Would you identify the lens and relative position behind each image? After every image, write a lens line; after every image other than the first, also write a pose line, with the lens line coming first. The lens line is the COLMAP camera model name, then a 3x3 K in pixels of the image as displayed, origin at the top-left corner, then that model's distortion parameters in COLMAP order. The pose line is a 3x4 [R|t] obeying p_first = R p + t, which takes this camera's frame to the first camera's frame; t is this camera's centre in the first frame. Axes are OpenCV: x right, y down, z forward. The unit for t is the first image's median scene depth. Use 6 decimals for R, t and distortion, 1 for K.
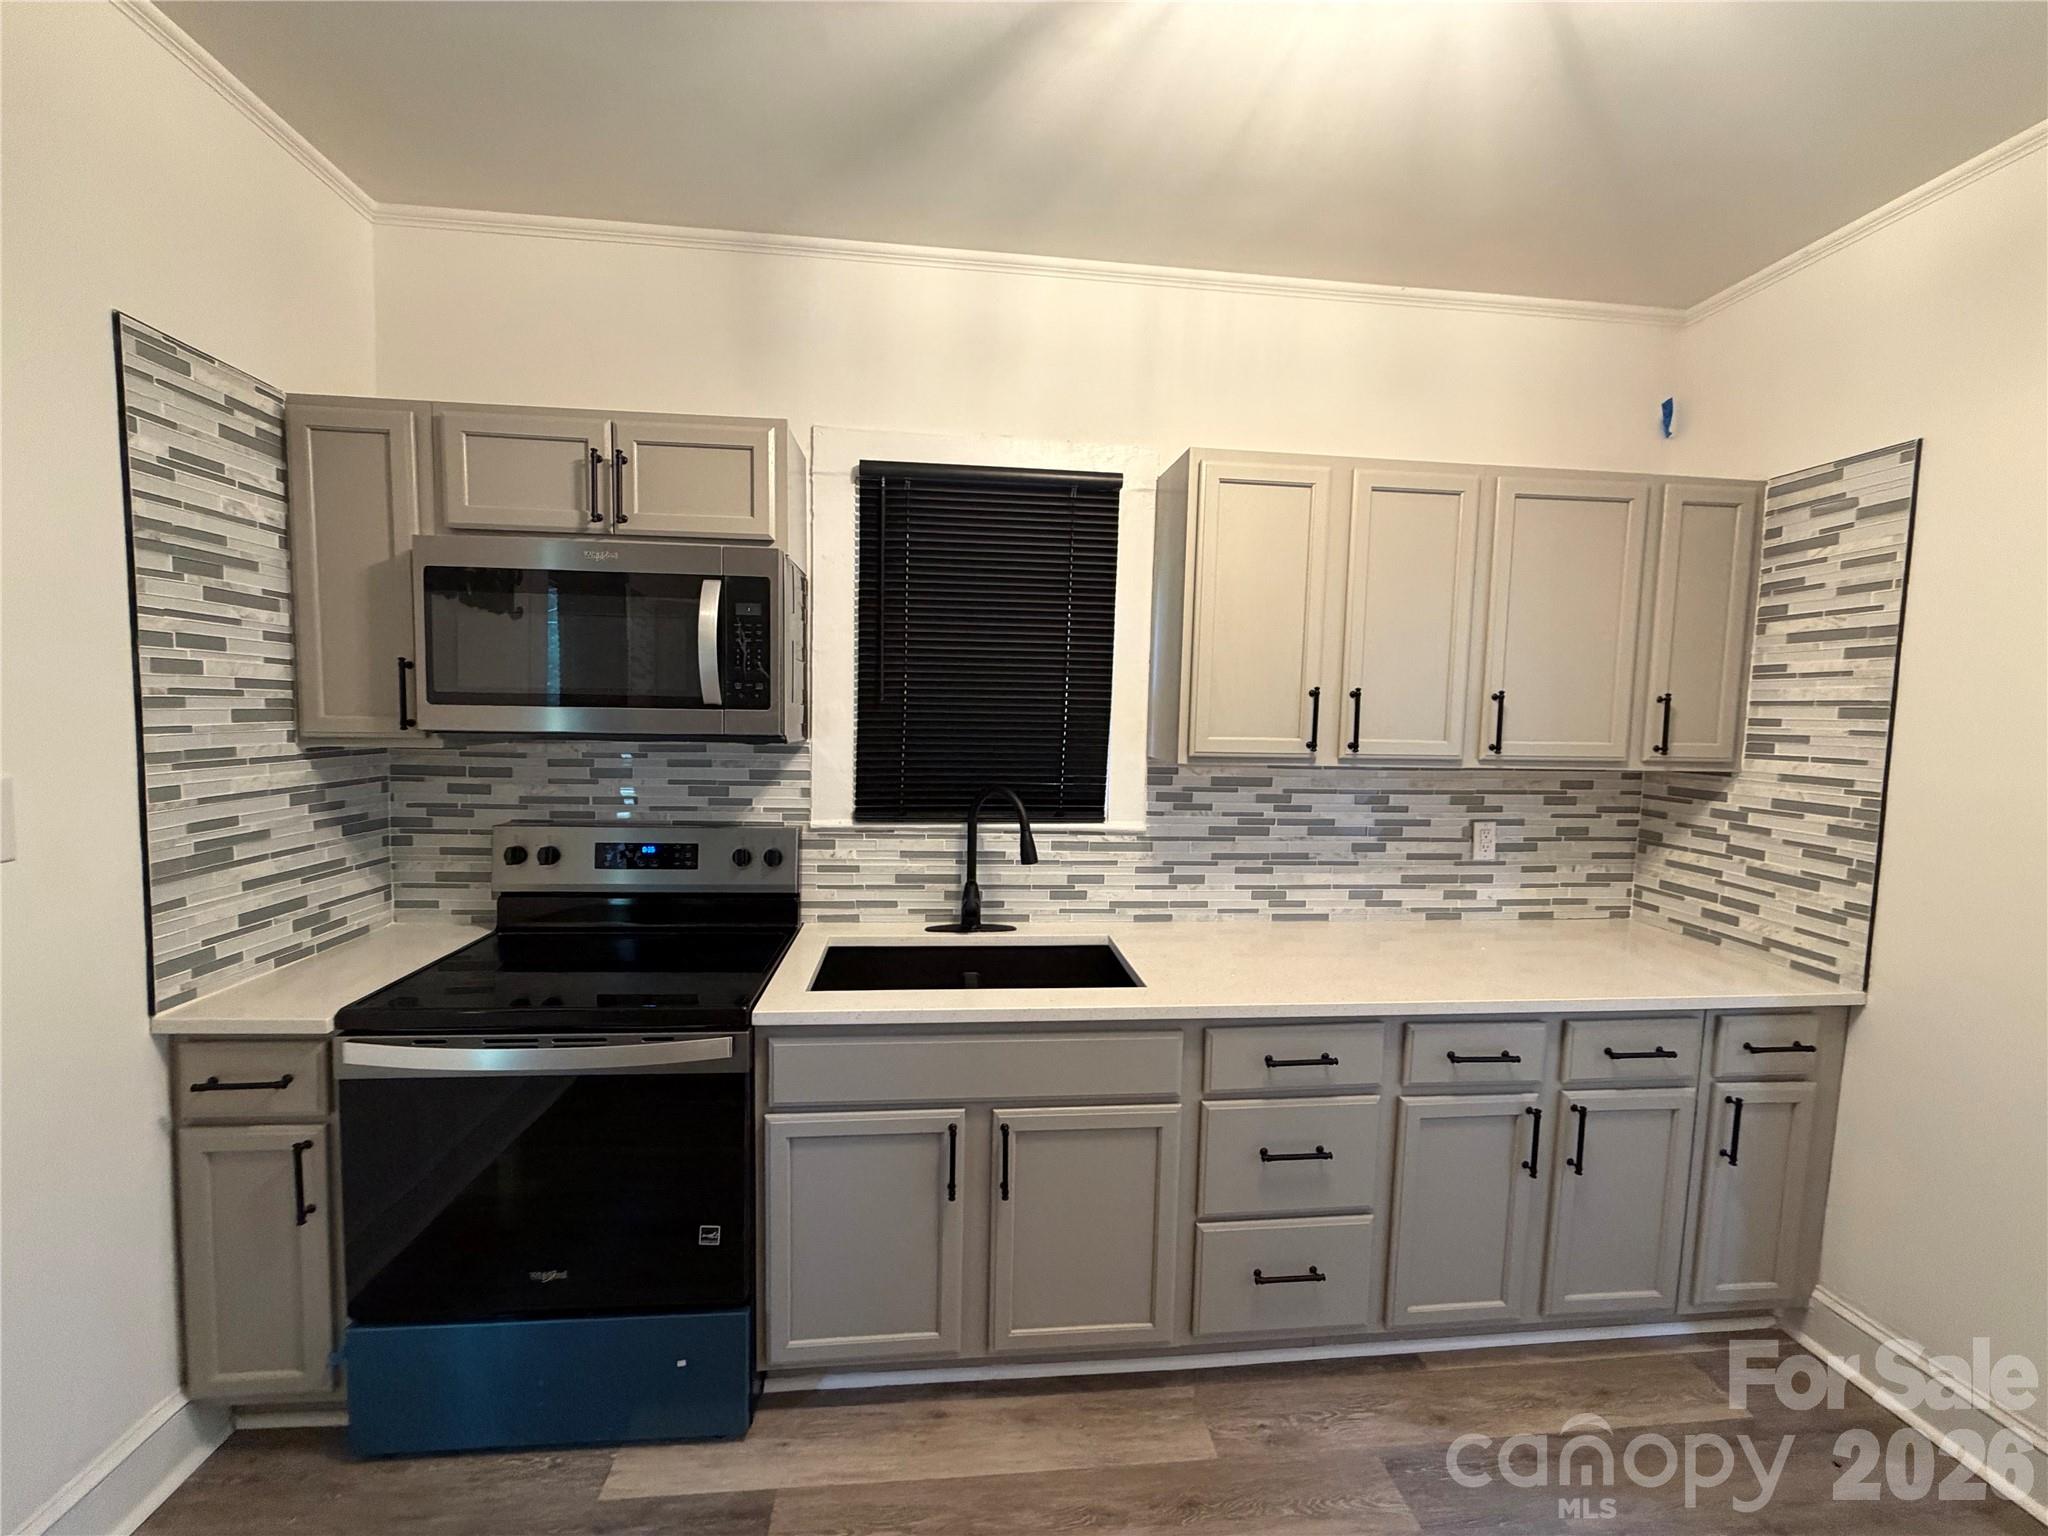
lens RADIAL K [[815.9, 0, 1024.0], [0, 815.9, 768.0], [0, 0, 1]] dist [-0.000204, -0.000250]
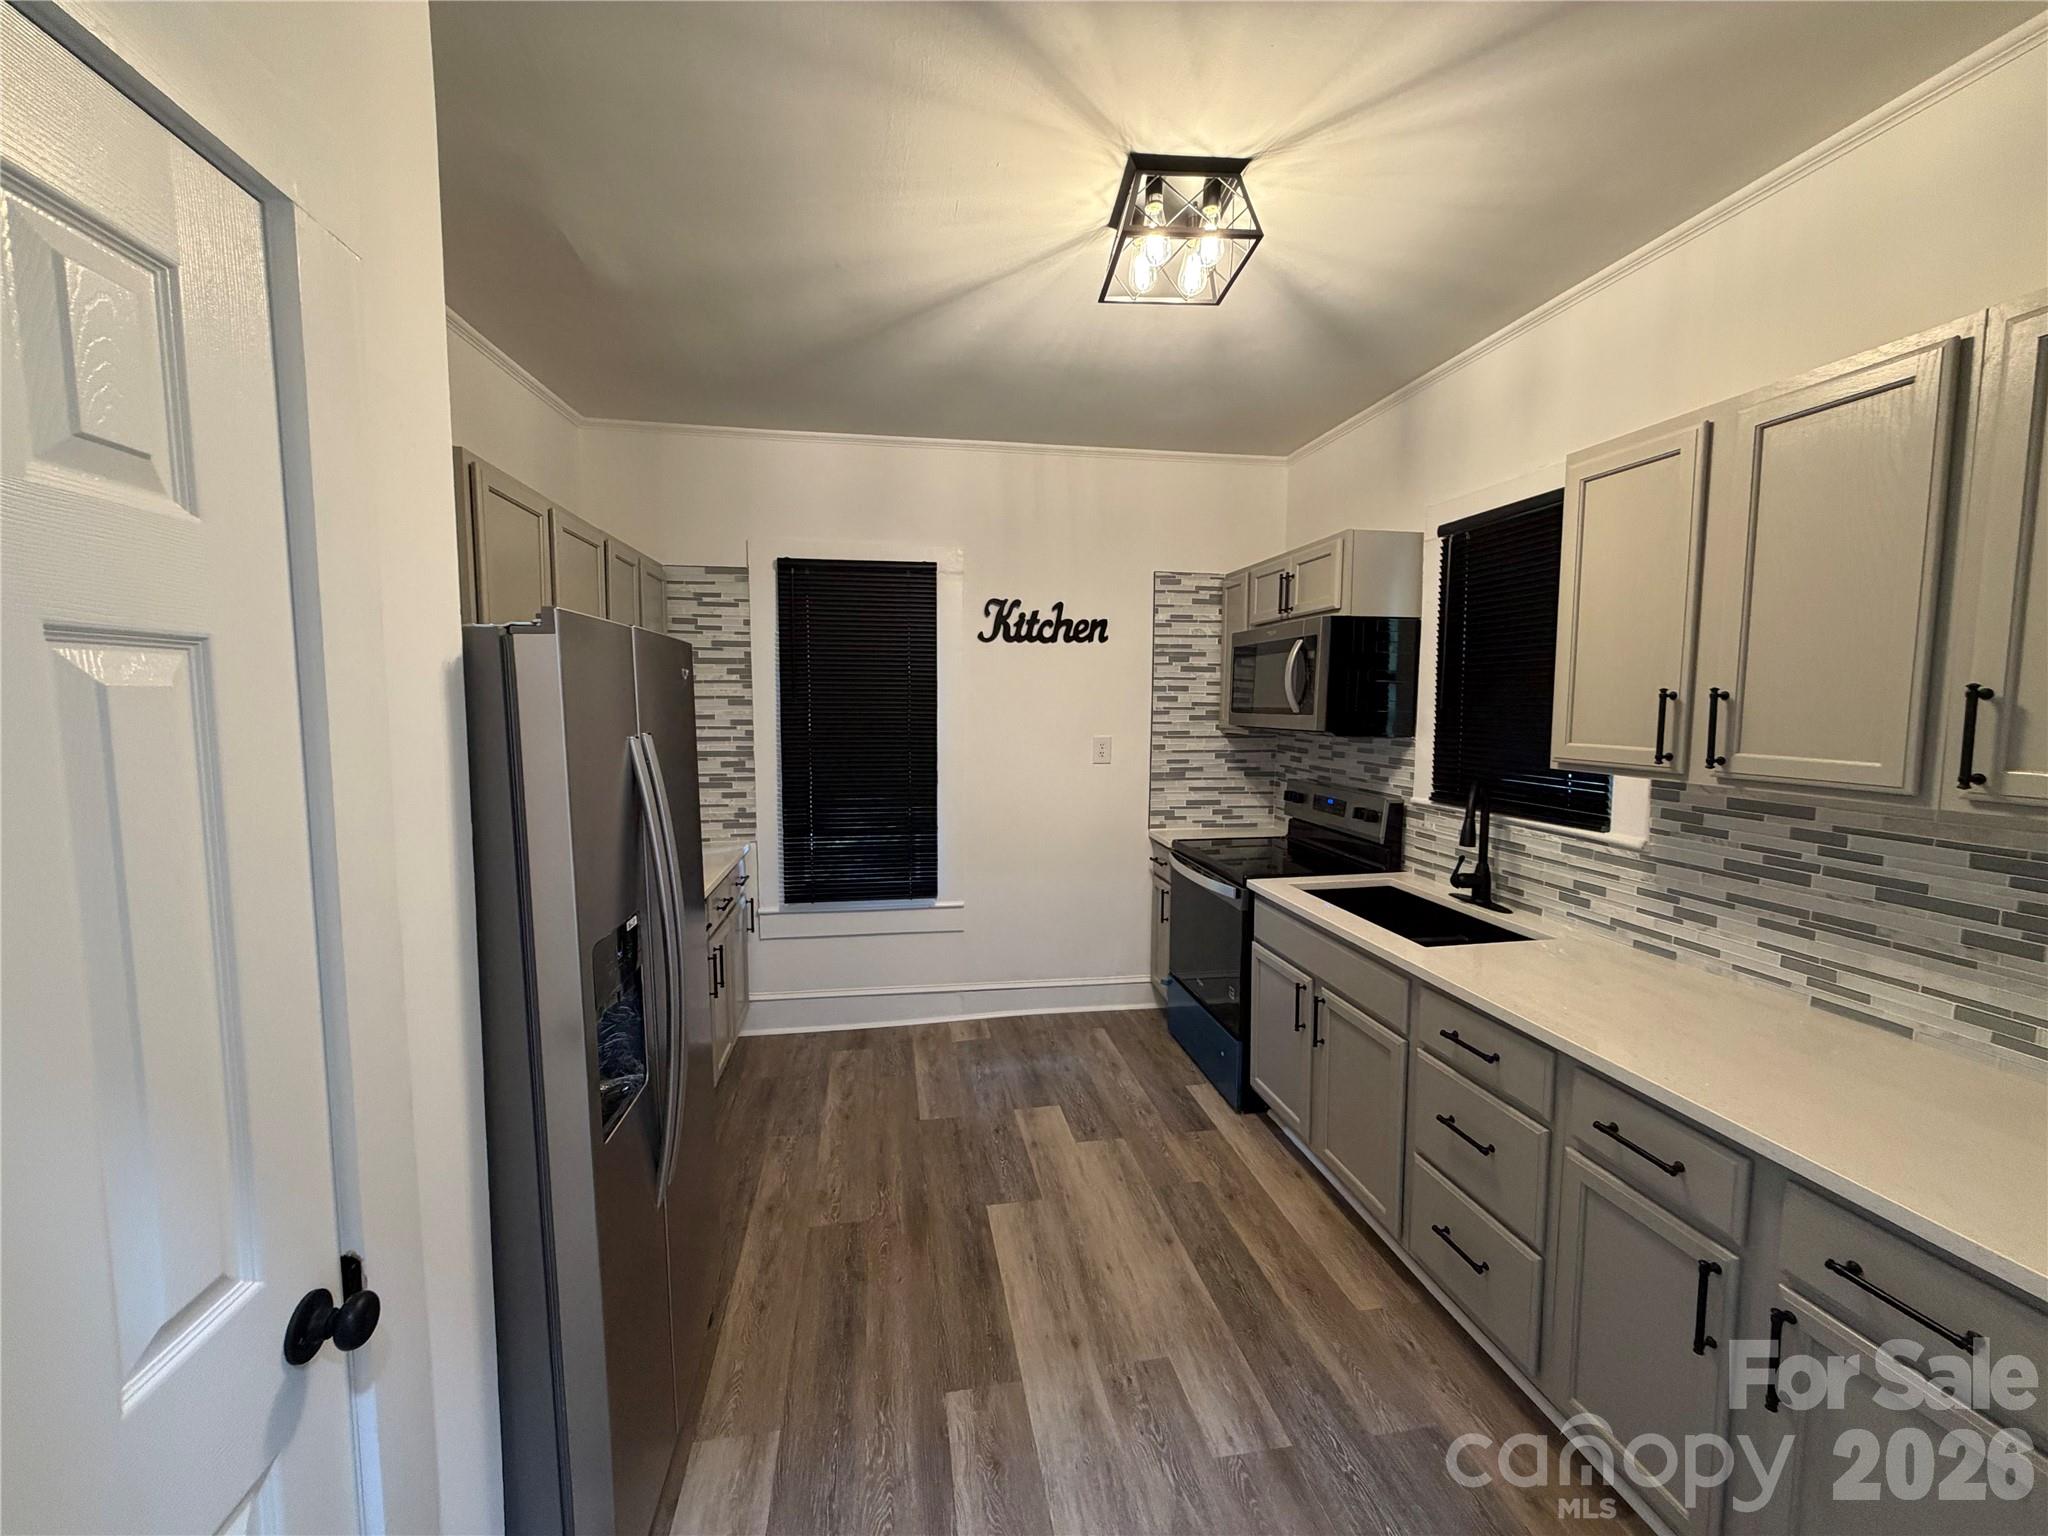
lens RADIAL K [[815.9, 0, 1024.0], [0, 815.9, 768.0], [0, 0, 1]] dist [-0.000204, -0.000250]
pose [[0.068171, 0.063777, -0.995633, 1.224253], [-0.071293, 0.995715, 0.058900, -0.020458], [0.995123, 0.066966, 0.072425, 0.297248]]
